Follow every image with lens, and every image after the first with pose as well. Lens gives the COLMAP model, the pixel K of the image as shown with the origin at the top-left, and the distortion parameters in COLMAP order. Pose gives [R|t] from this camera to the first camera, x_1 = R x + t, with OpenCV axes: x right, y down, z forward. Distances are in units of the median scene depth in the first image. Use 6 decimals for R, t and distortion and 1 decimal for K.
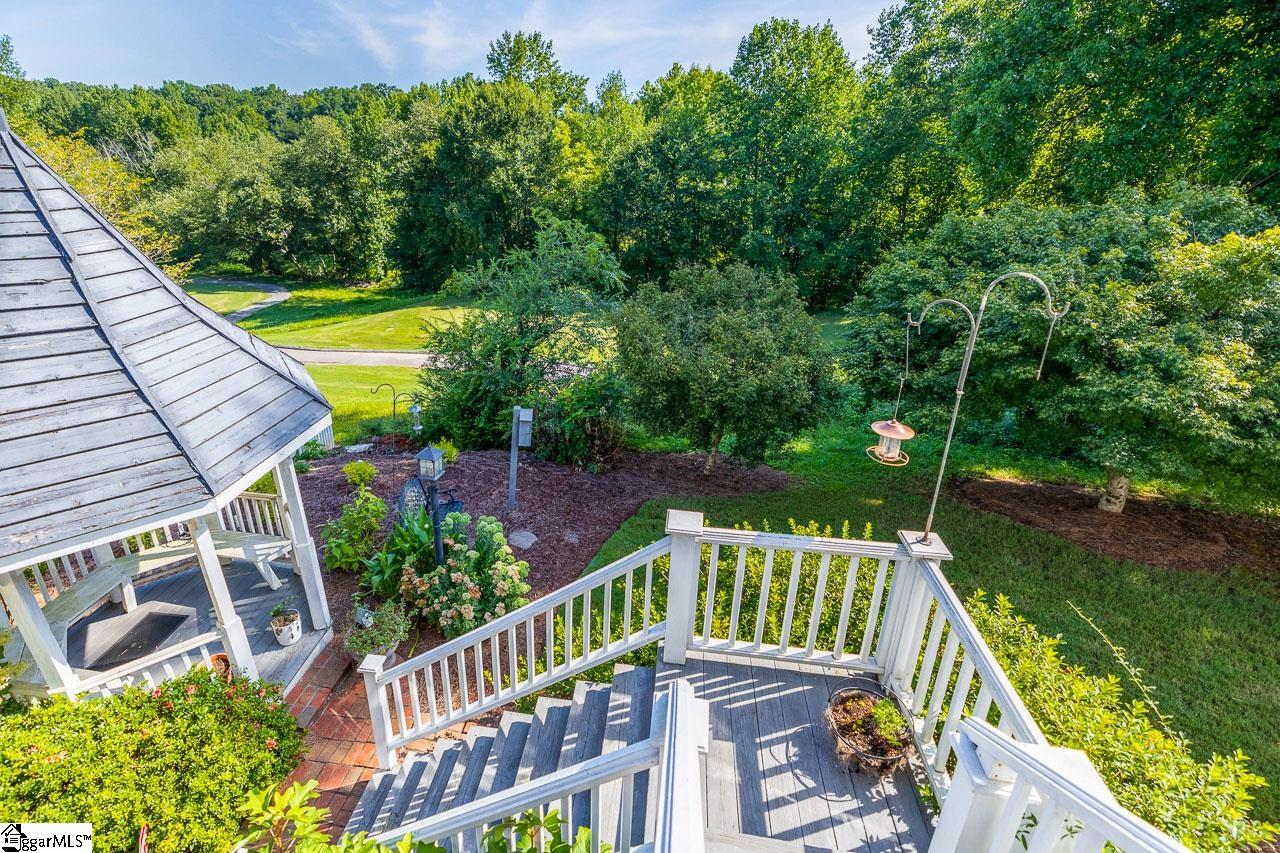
lens RADIAL K [[546.5, 0, 639.4], [0, 546.5, 426.4], [0, 0, 1]] dist [-0.001895, -0.000077]
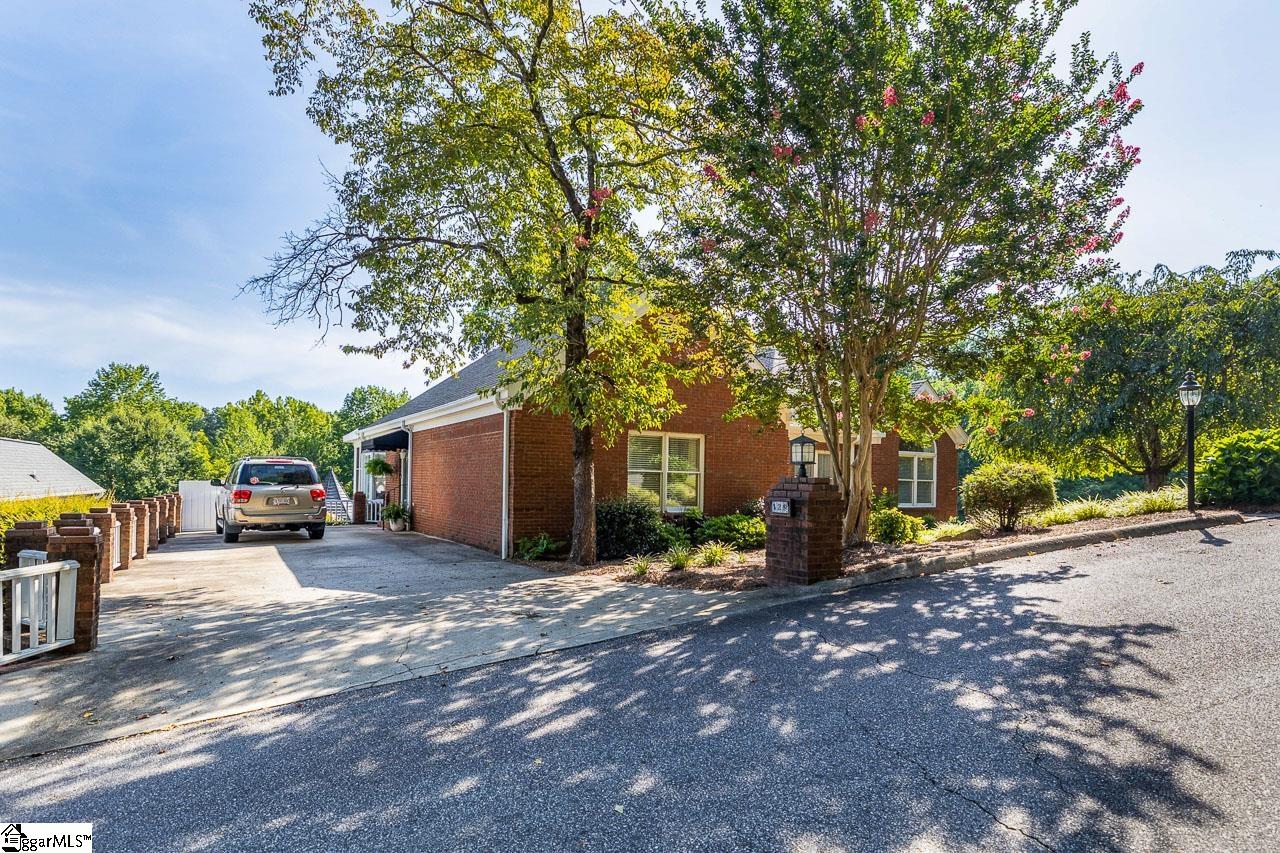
lens RADIAL K [[546.5, 0, 639.8], [0, 546.5, 426.5], [0, 0, 1]] dist [-0.001895, -0.000077]
pose [[0.741376, 0.084168, 0.665790, -0.211883], [0.264061, 0.875486, -0.404717, 0.153471], [-0.616954, 0.475857, 0.626839, -0.365416]]
